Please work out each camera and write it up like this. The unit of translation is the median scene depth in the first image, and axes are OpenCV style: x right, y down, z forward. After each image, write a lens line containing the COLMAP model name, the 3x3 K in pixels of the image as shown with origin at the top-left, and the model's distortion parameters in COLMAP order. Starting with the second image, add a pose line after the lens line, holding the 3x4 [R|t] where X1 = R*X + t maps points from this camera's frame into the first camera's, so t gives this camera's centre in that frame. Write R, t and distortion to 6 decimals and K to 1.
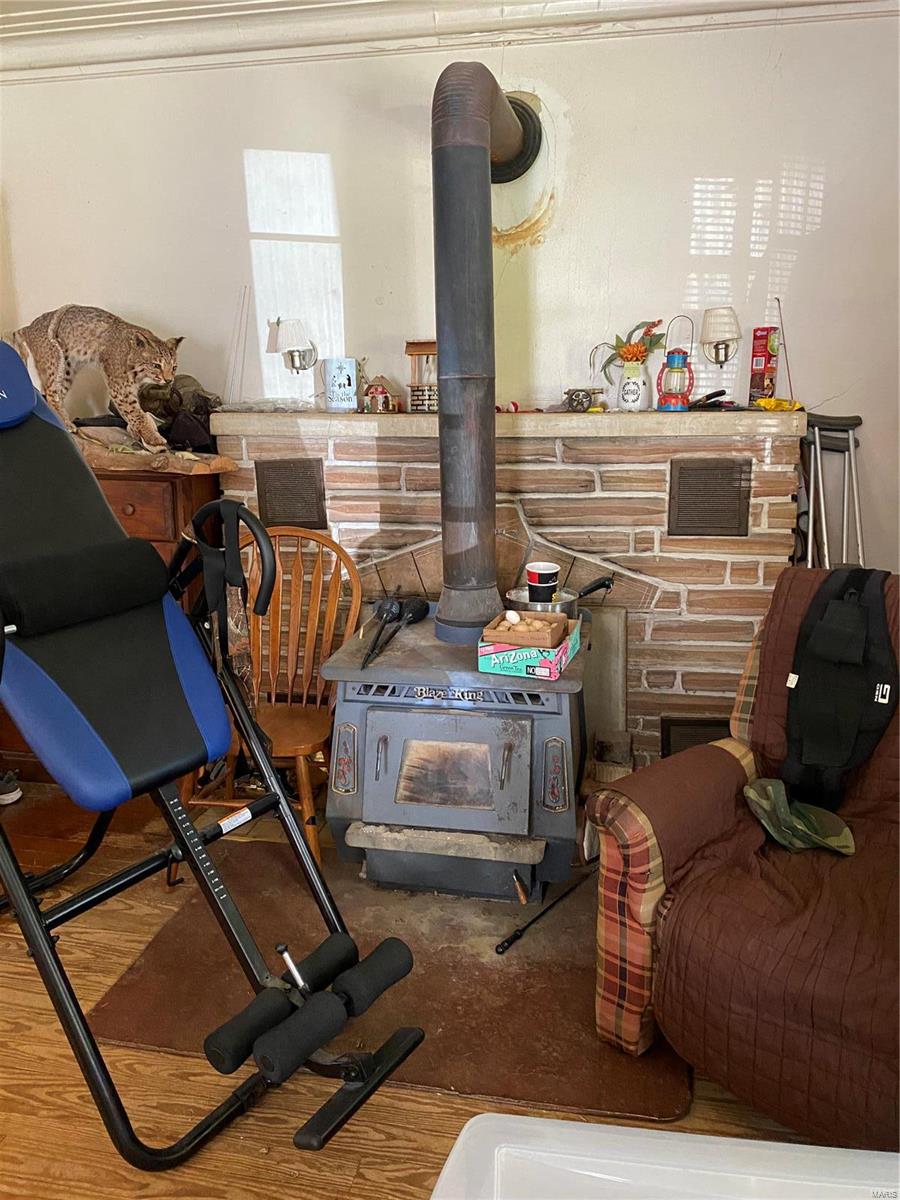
lens RADIAL K [[907.0, 0, 454.1], [0, 907.0, 601.2], [0, 0, 1]] dist [0.040711, -0.046689]
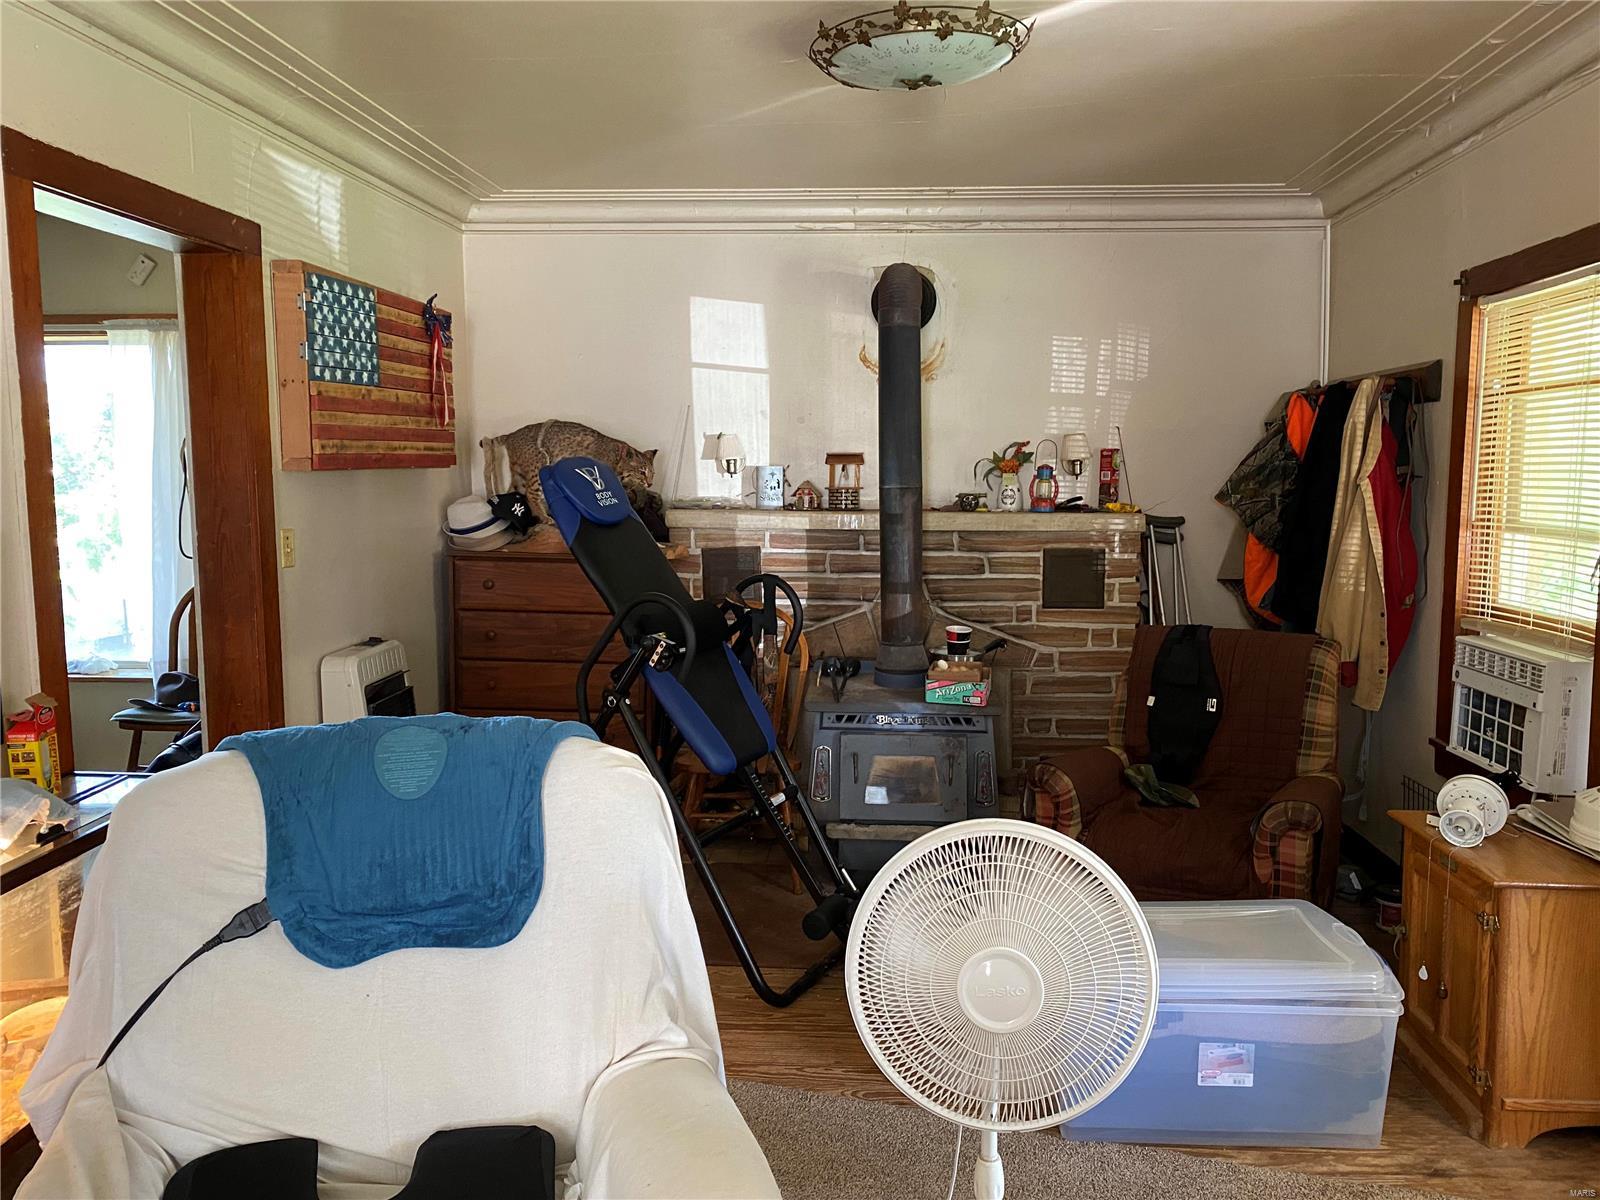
lens RADIAL K [[1209.3, 0, 797.7], [0, 1209.3, 608.9], [0, 0, 1]] dist [0.040711, -0.046689]
pose [[0.992712, -0.000155, 0.120507, -0.305616], [0.013646, 0.993711, -0.111138, 0.110799], [-0.119732, 0.111972, 0.986472, -0.618327]]
